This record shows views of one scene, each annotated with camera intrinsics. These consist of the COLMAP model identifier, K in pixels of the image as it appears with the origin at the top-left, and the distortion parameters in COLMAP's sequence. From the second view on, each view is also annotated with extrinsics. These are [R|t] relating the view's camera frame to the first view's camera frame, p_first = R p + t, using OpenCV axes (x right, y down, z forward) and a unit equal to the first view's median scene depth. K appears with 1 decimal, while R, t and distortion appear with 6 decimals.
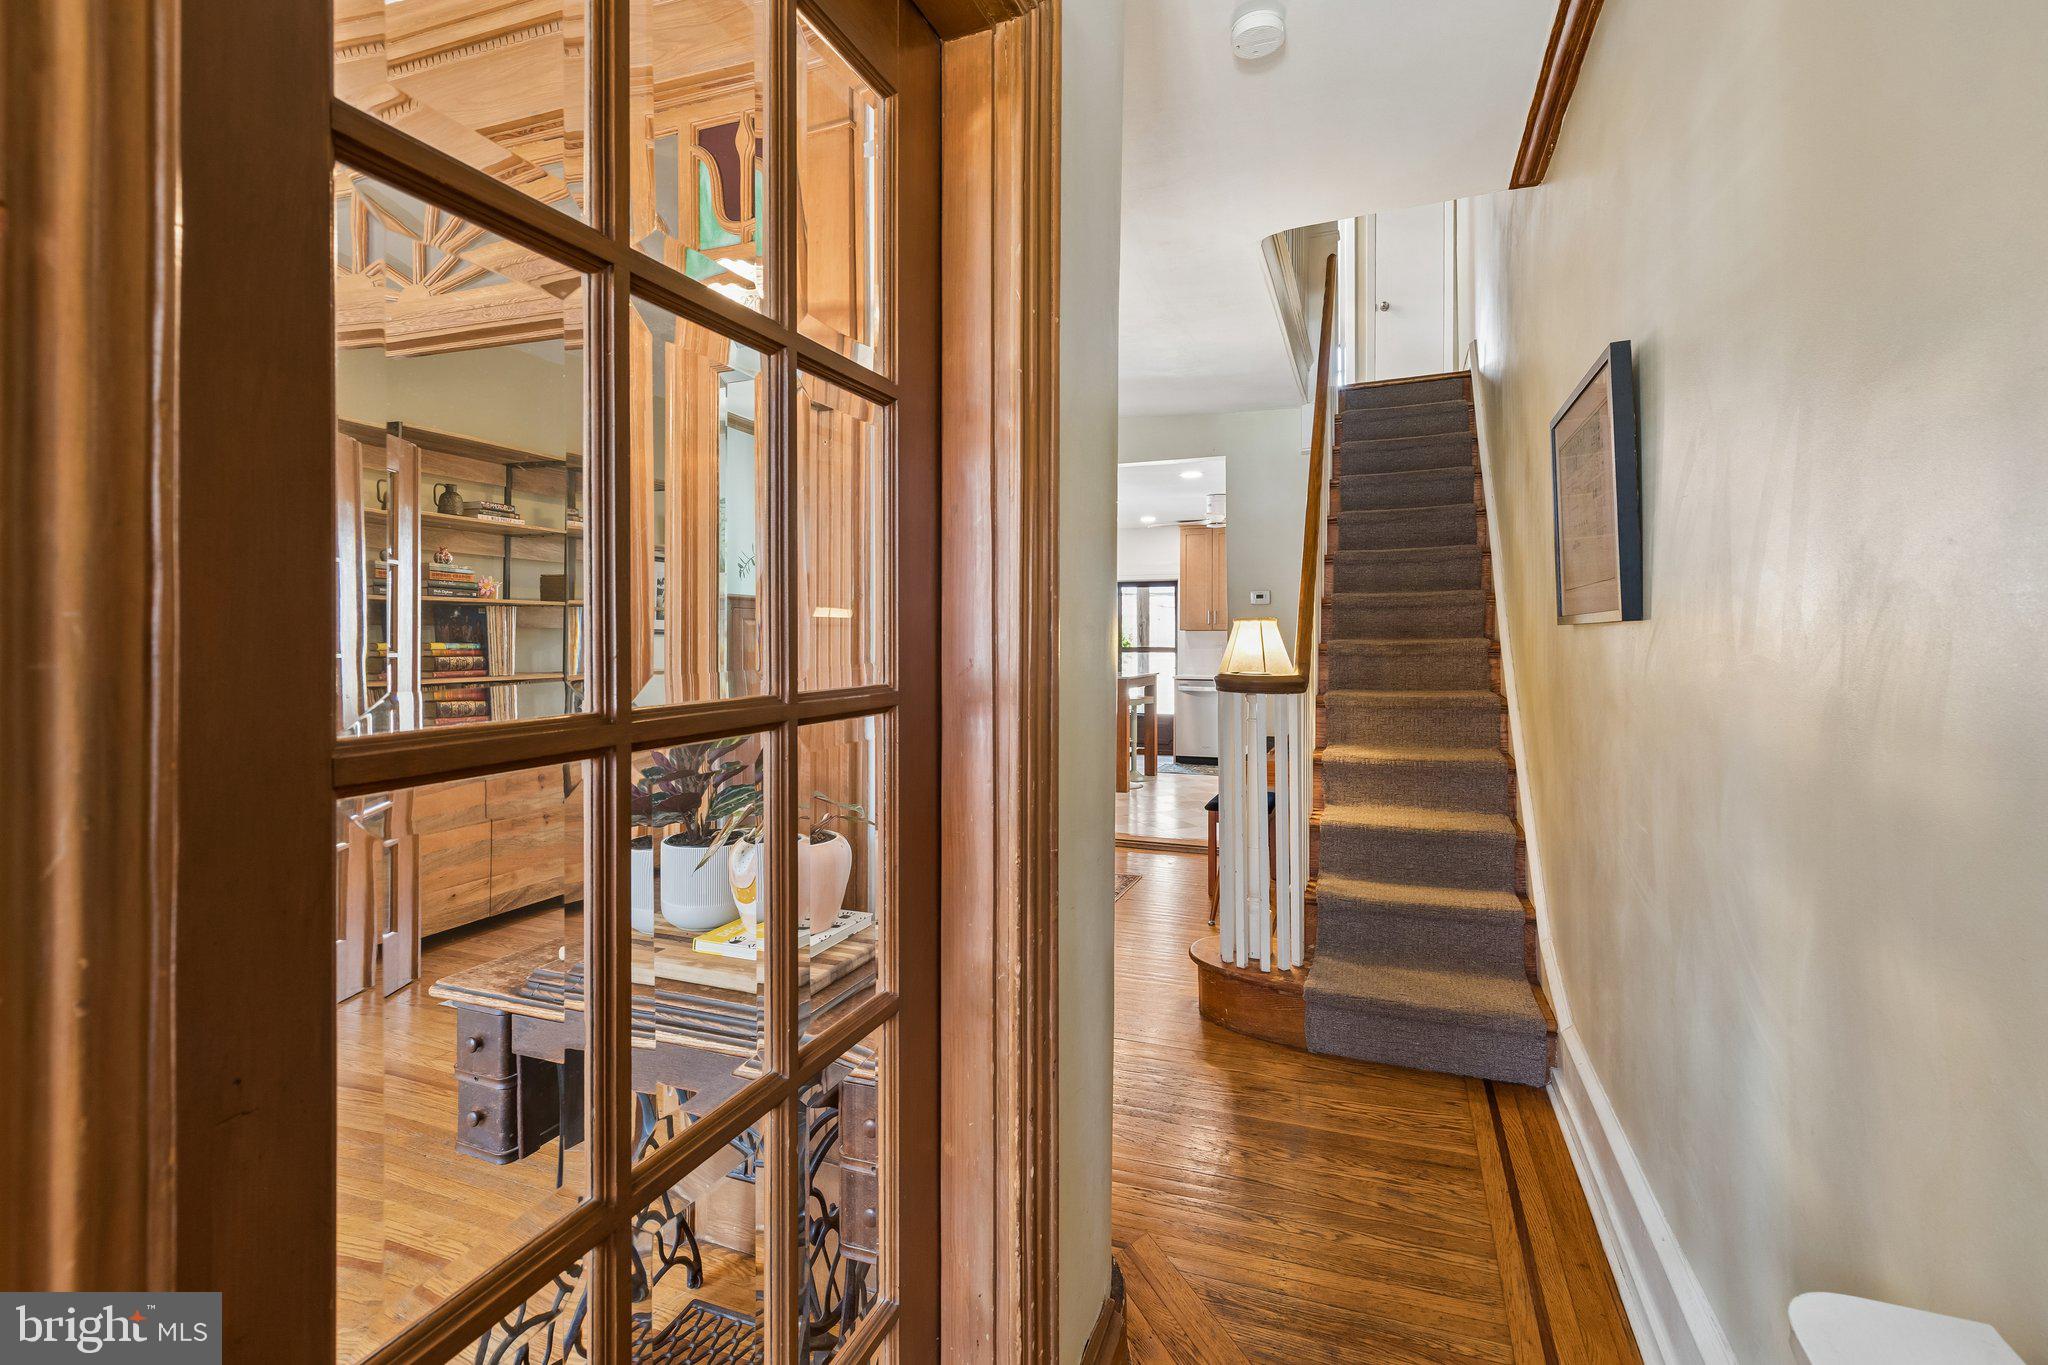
lens RADIAL K [[917.1, 0, 1025.9], [0, 917.1, 641.2], [0, 0, 1]] dist [0.000597, -0.000062]
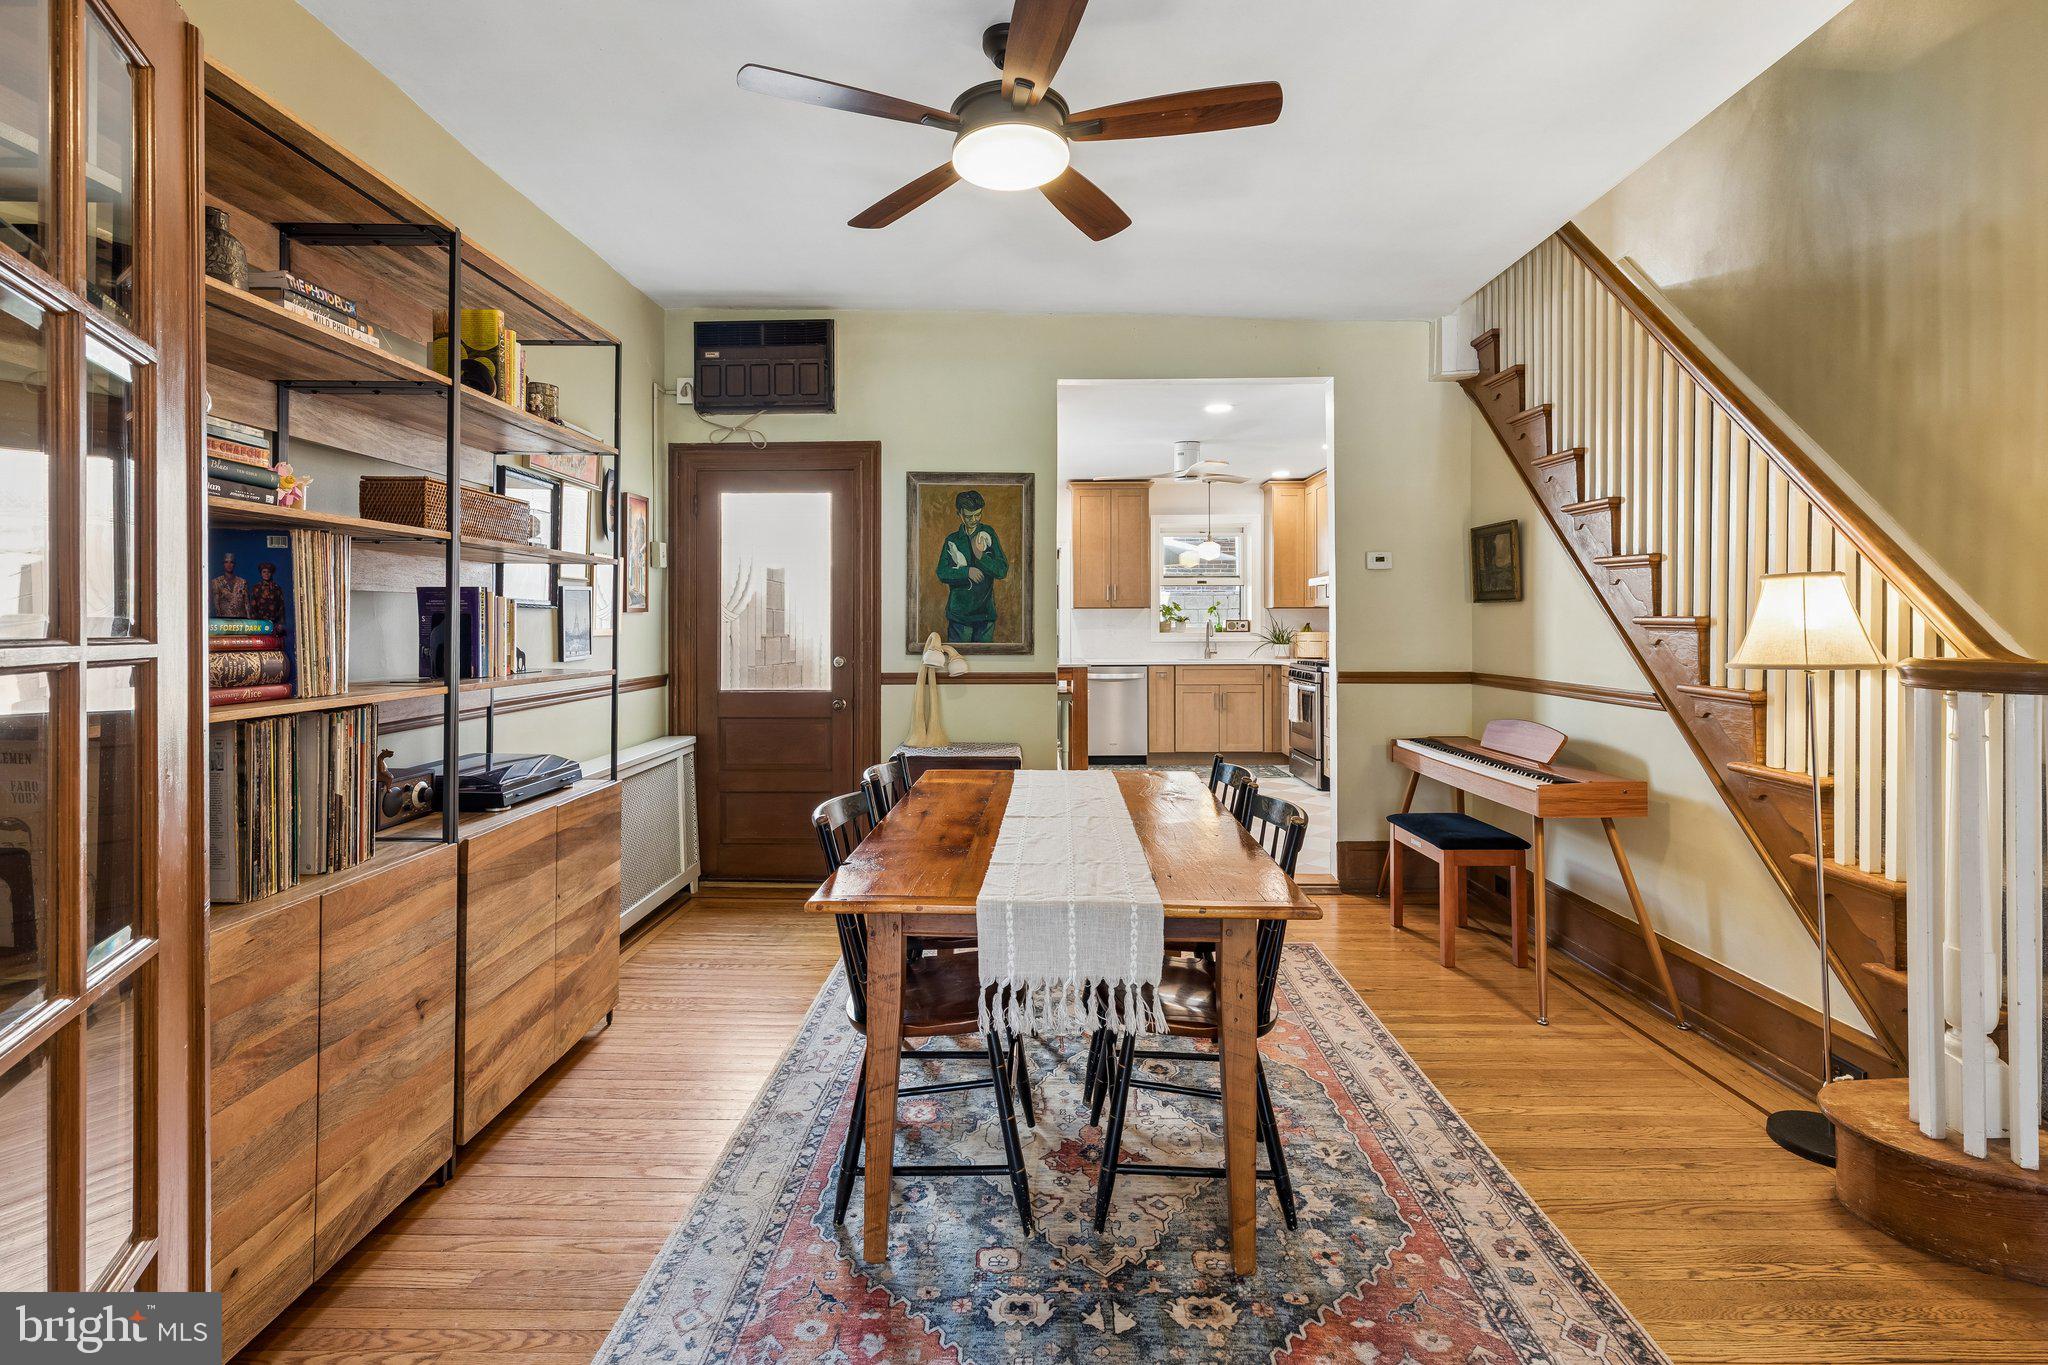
lens RADIAL K [[940.5, 0, 1022.7], [0, 940.5, 624.9], [0, 0, 1]] dist [0.001896, 0.000027]
pose [[0.938049, -0.005260, 0.346461, -0.384419], [0.005226, 0.999986, 0.001032, 0.005563], [-0.346462, 0.000843, 0.938064, 0.439592]]
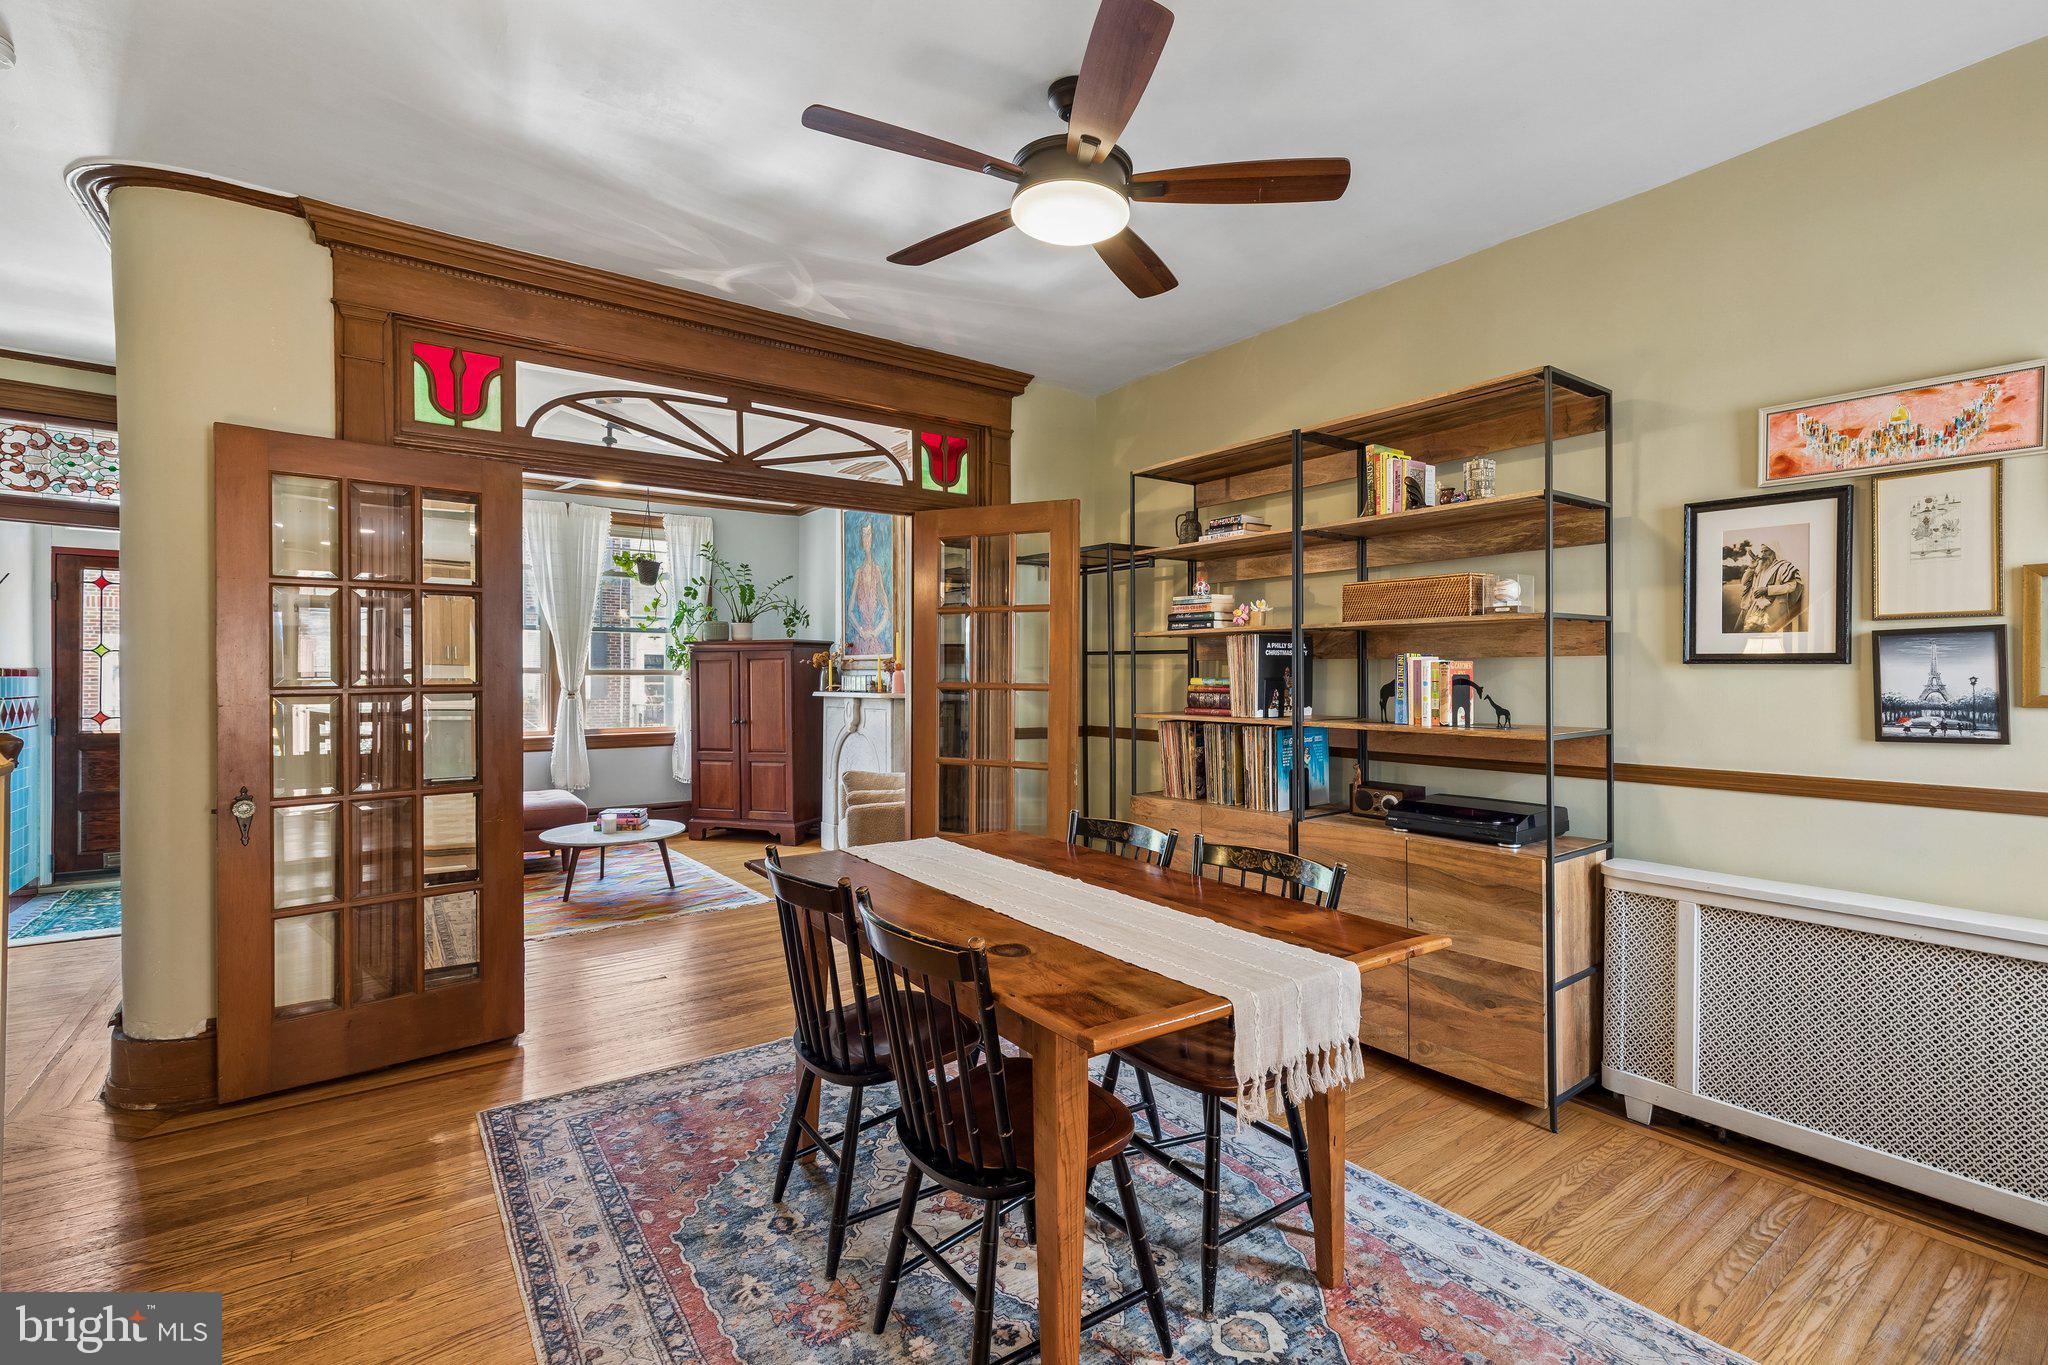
lens RADIAL K [[922.4, 0, 1032.6], [0, 922.4, 675.1], [0, 0, 1]] dist [0.003456, -0.000221]
pose [[-0.531744, -0.002670, -0.846901, 0.234993], [-0.005689, 0.999984, 0.000419, -0.000150], [0.846886, 0.005041, -0.531751, 1.189526]]
